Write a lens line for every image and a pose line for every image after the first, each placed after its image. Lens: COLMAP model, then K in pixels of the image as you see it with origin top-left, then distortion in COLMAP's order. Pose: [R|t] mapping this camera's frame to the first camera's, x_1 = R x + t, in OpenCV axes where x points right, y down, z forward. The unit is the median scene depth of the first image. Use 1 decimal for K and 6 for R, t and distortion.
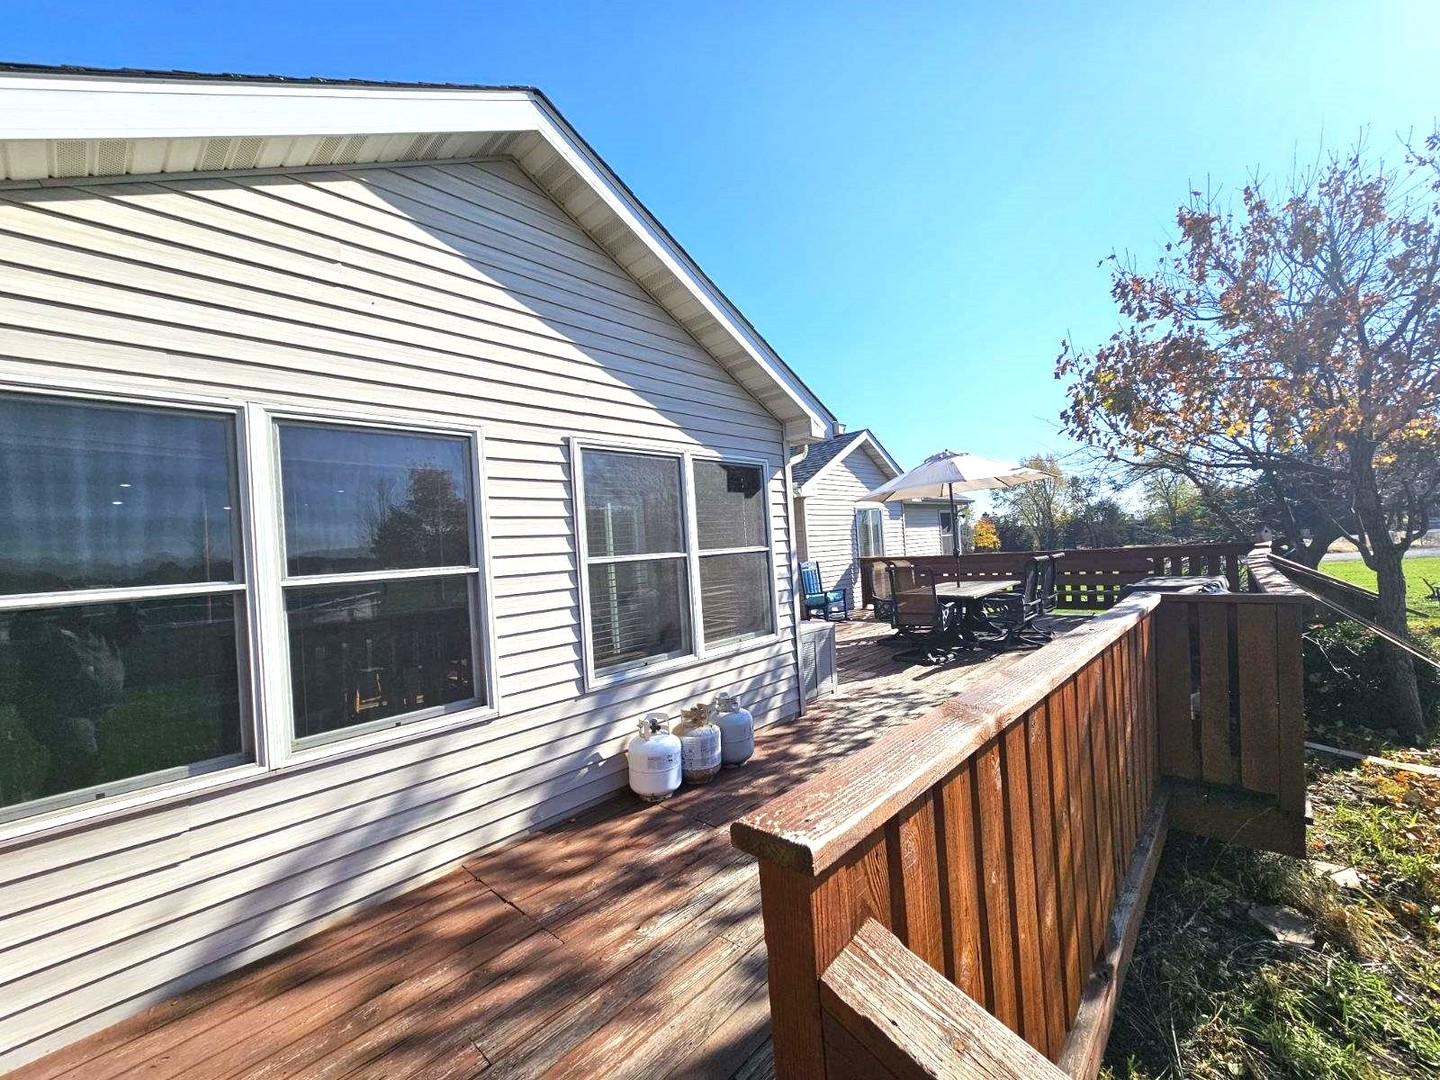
lens RADIAL K [[585.4, 0, 727.1], [0, 585.4, 546.6], [0, 0, 1]] dist [0.001579, 0.000433]
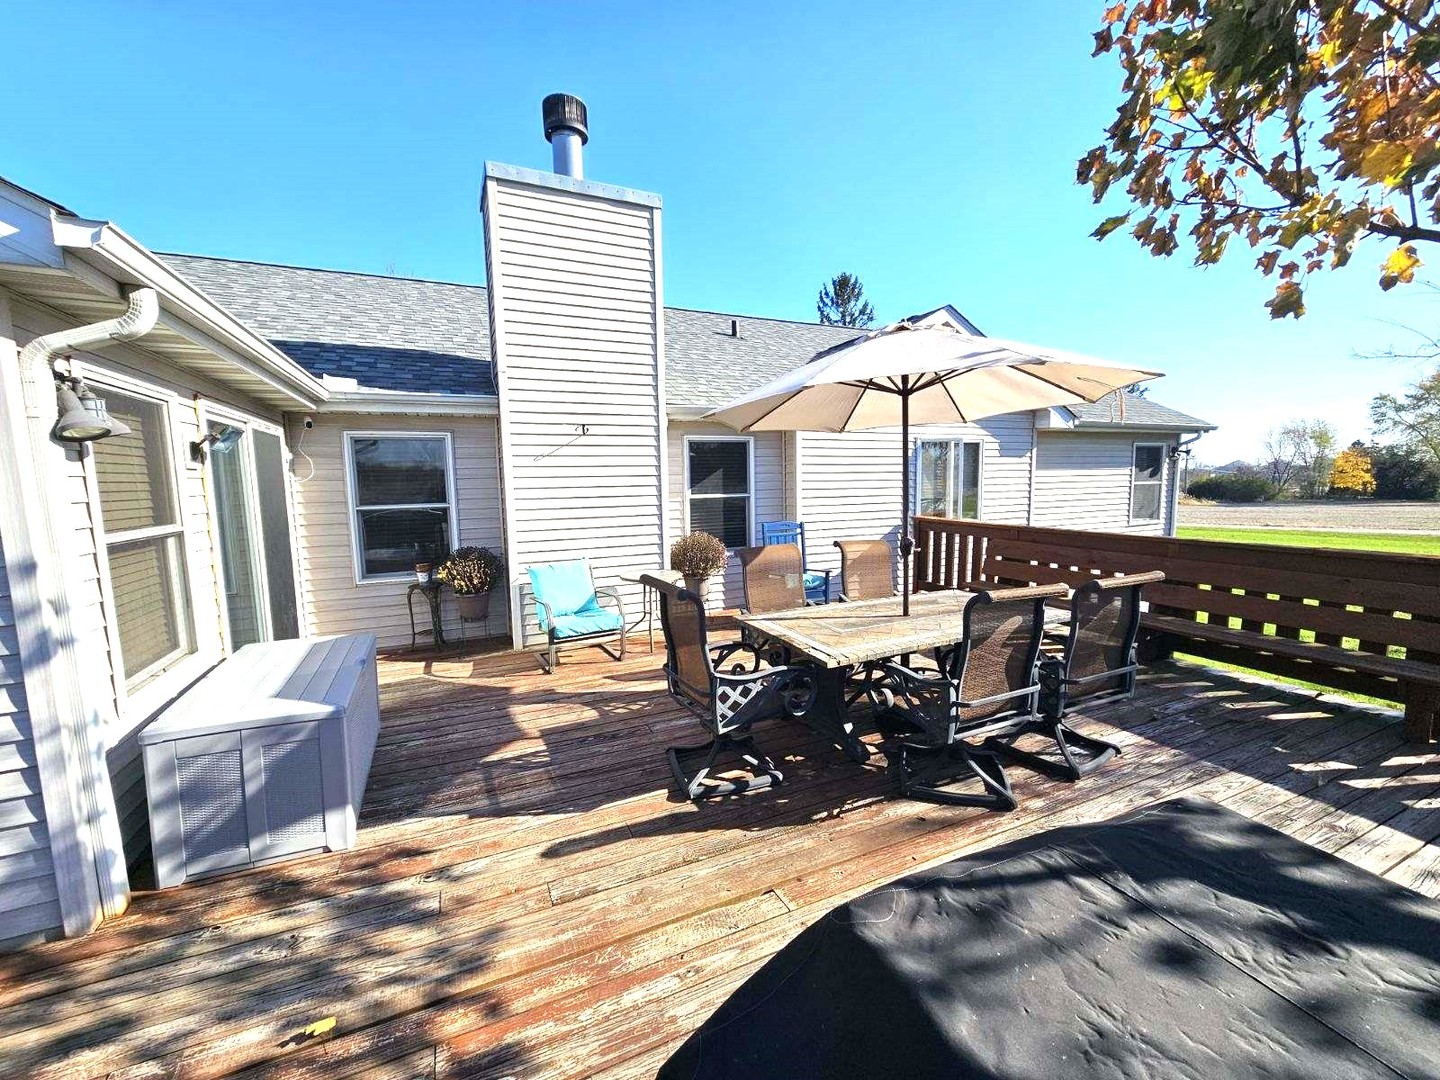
lens RADIAL K [[585.4, 0, 718.3], [0, 585.4, 545.6], [0, 0, 1]] dist [0.001579, 0.000433]
pose [[0.916704, 0.099012, -0.387106, 0.629294], [-0.044592, 0.988111, 0.147136, -0.074481], [0.397072, -0.117618, 0.910220, 0.727894]]
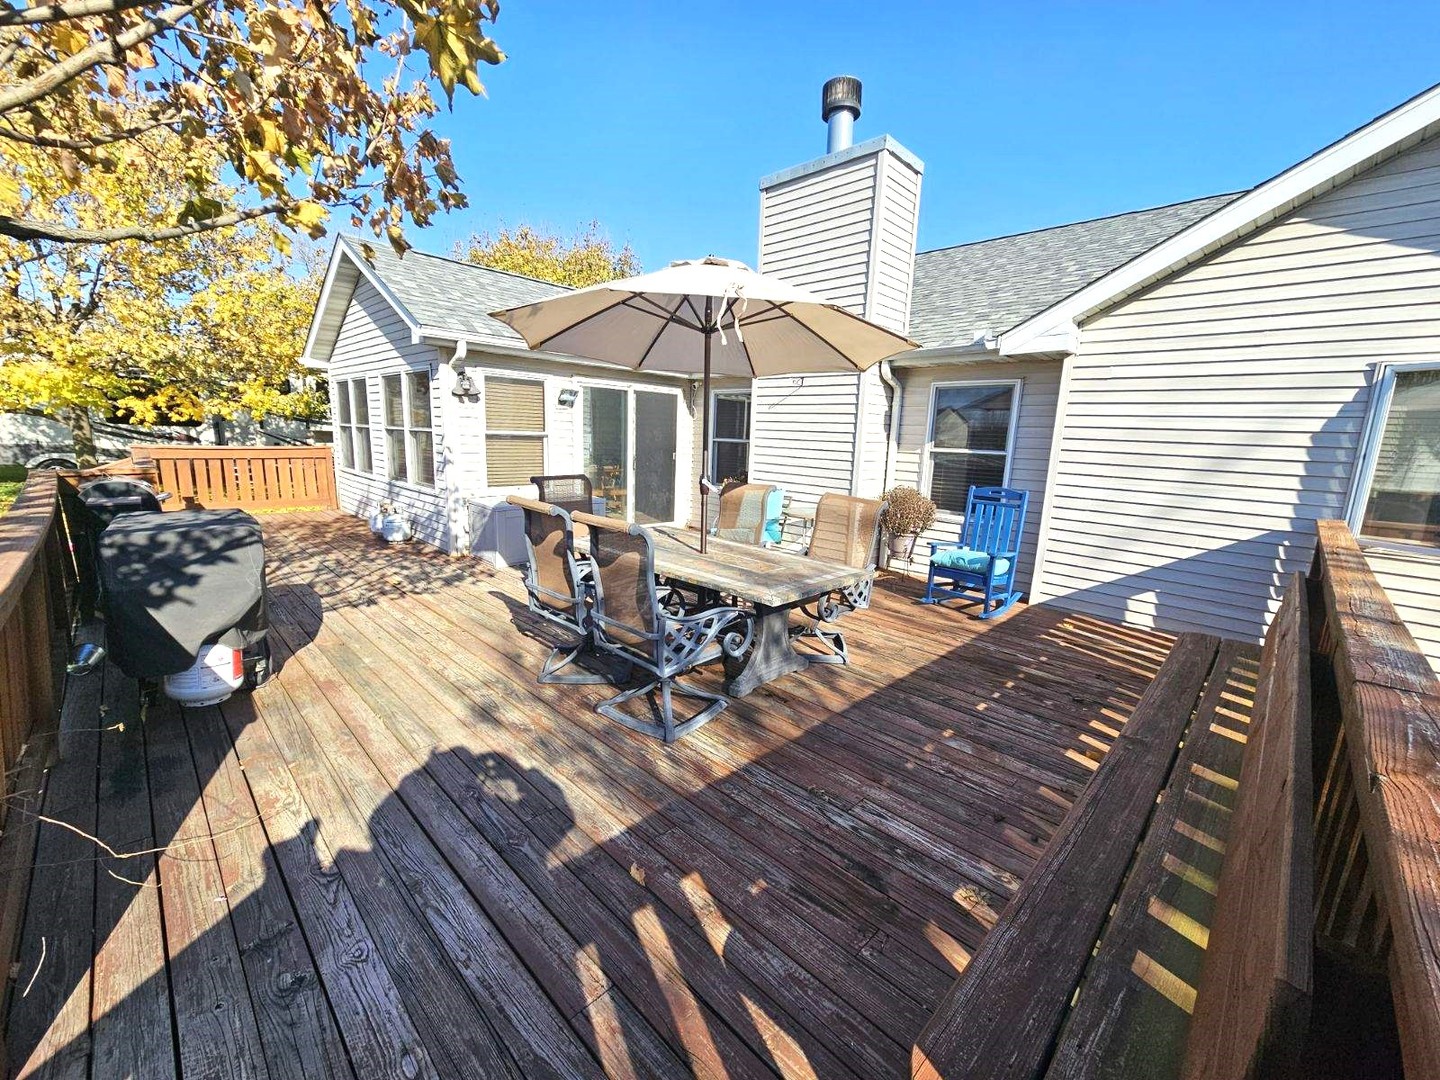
lens RADIAL K [[585.4, 0, 693.4], [0, 585.4, 532.4], [0, 0, 1]] dist [0.001579, 0.000433]
pose [[-0.065724, 0.233316, -0.970177, 1.235167], [-0.031690, 0.971301, 0.235733, -0.088816], [0.997334, 0.046238, -0.056444, 1.452717]]
